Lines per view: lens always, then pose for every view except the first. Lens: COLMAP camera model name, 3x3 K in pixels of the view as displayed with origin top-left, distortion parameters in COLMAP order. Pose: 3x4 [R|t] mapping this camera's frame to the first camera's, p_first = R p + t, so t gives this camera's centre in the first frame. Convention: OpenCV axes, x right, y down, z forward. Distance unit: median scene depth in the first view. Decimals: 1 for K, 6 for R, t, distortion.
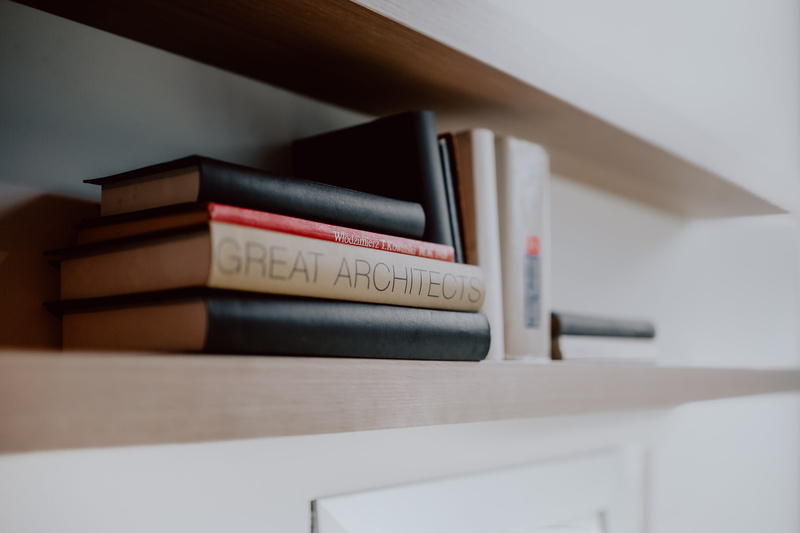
lens RADIAL K [[779.5, 0, 400.0], [0, 779.5, 266.5], [0, 0, 1]] dist [-0.064006, 0.008274]
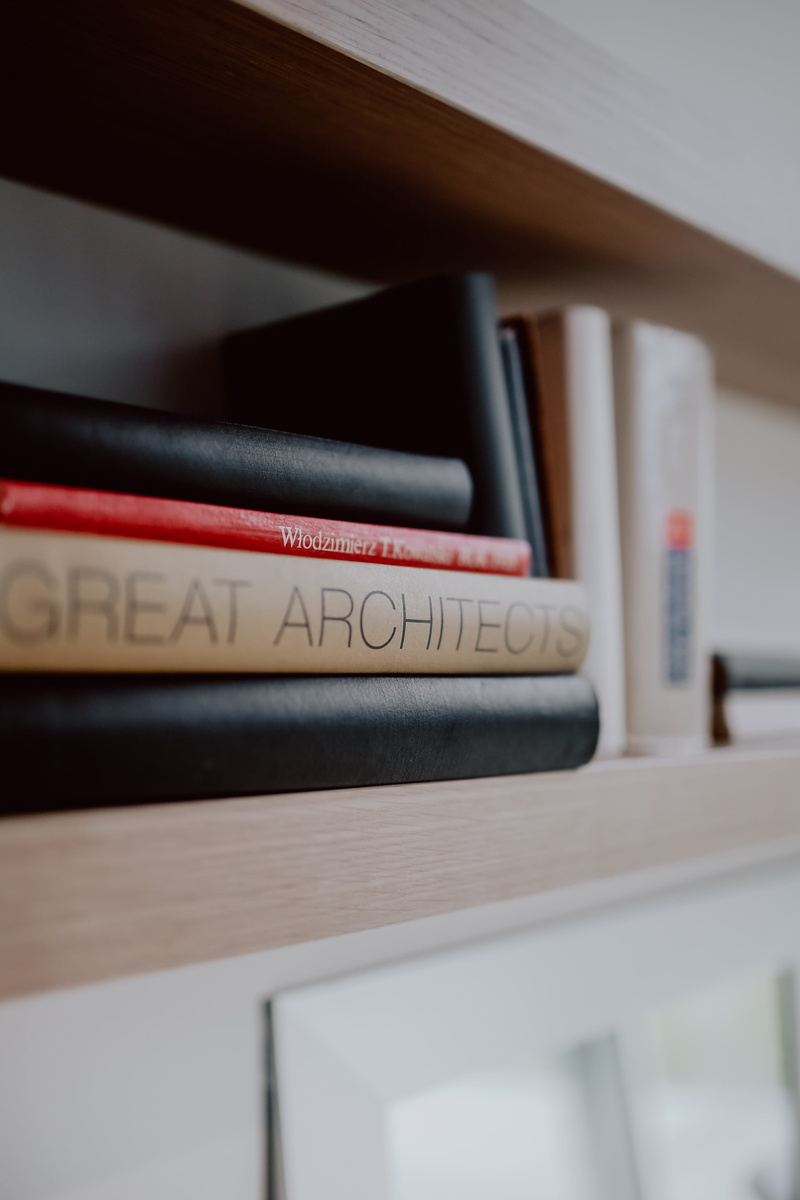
lens RADIAL K [[1169.2, 0, 400.0], [0, 1169.2, 600.0], [0, 0, 1]] dist [-0.064006, 0.008274]
pose [[0.998834, 0.002516, -0.048210, 0.023857], [0.001157, 0.997106, 0.076012, -0.051528], [0.048261, -0.075979, 0.995941, 0.257046]]
